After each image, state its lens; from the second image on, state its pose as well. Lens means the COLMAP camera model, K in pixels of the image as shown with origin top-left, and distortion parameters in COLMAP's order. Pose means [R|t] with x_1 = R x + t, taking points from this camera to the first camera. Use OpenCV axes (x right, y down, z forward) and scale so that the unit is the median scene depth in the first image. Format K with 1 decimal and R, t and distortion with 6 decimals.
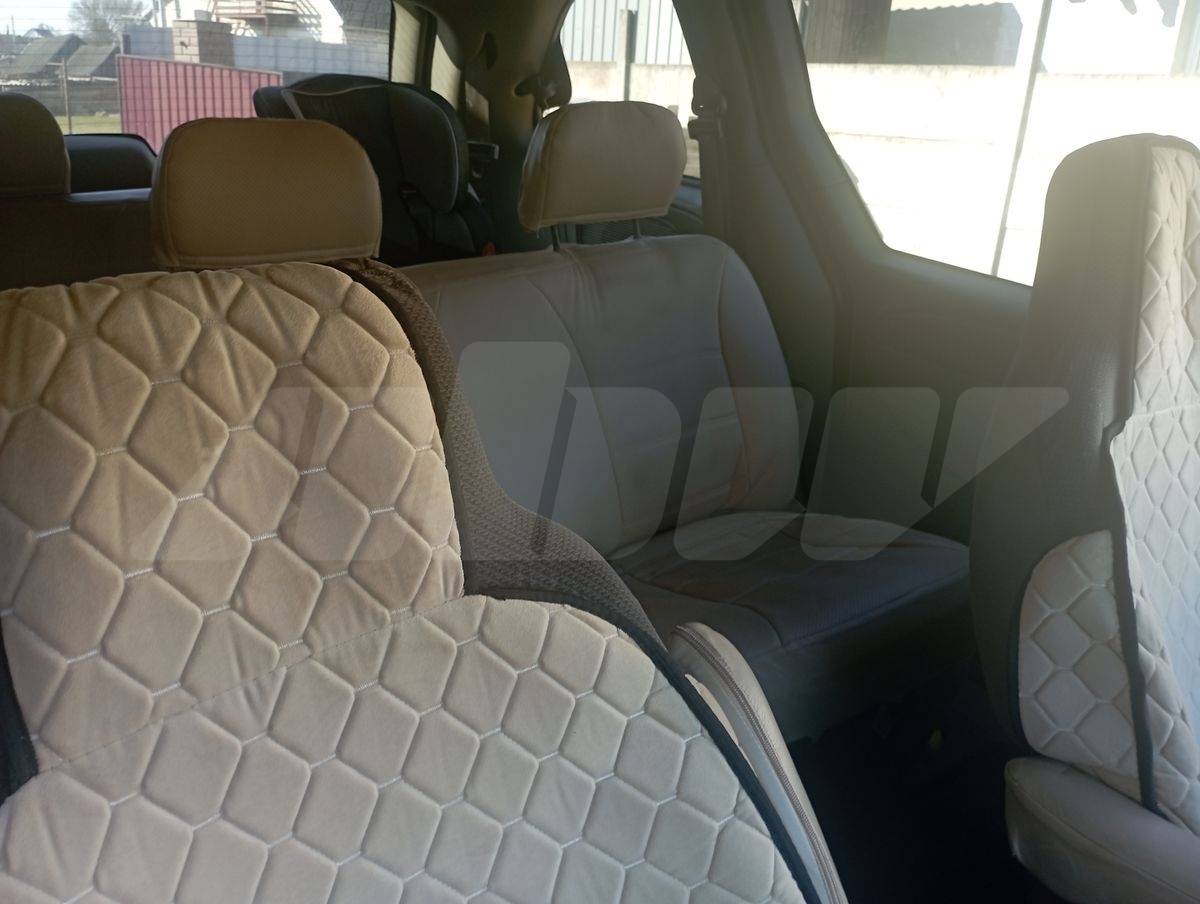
lens RADIAL K [[993.5, 0, 602.8], [0, 993.5, 475.2], [0, 0, 1]] dist [0.082695, -0.114873]
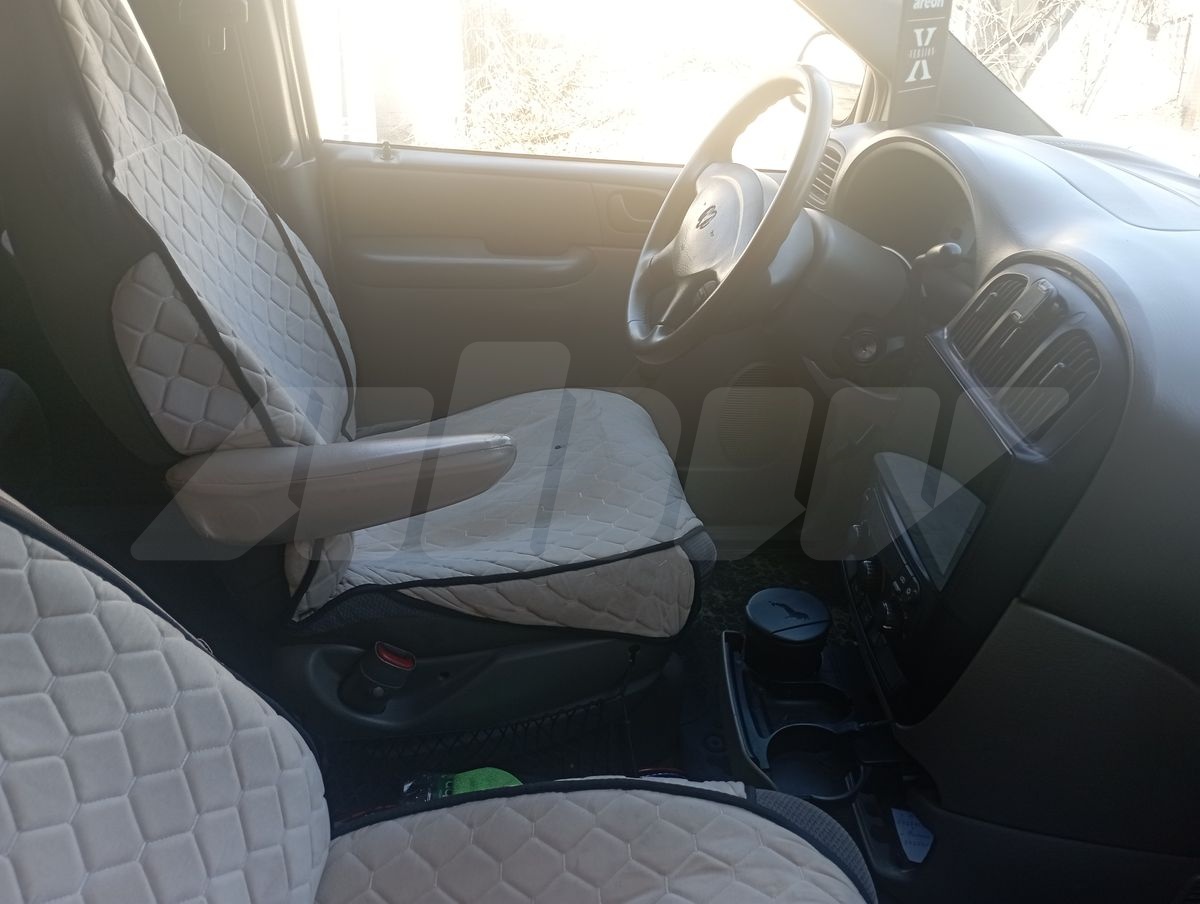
lens RADIAL K [[993.5, 0, 602.8], [0, 993.5, 475.2], [0, 0, 1]] dist [0.082695, -0.114873]
pose [[0.480013, -0.437645, 0.760299, -0.270249], [0.319093, 0.894410, 0.313384, 0.087684], [-0.817170, 0.092178, 0.568978, -0.094975]]
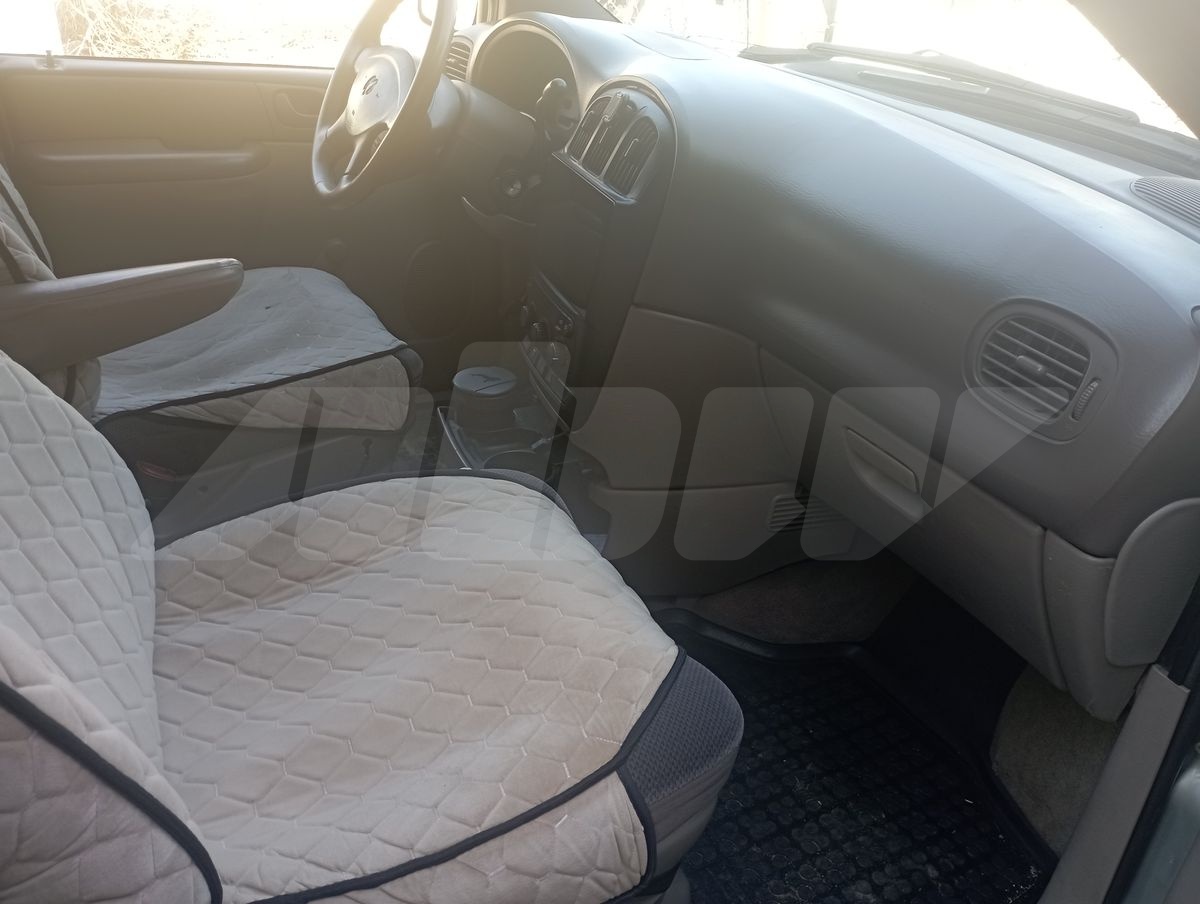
lens RADIAL K [[993.5, 0, 602.8], [0, 993.5, 475.2], [0, 0, 1]] dist [0.082695, -0.114873]
pose [[0.154636, -0.498763, 0.852833, -0.746936], [0.336326, 0.838234, 0.429242, 0.214162], [-0.928963, 0.220453, 0.297368, -0.190444]]
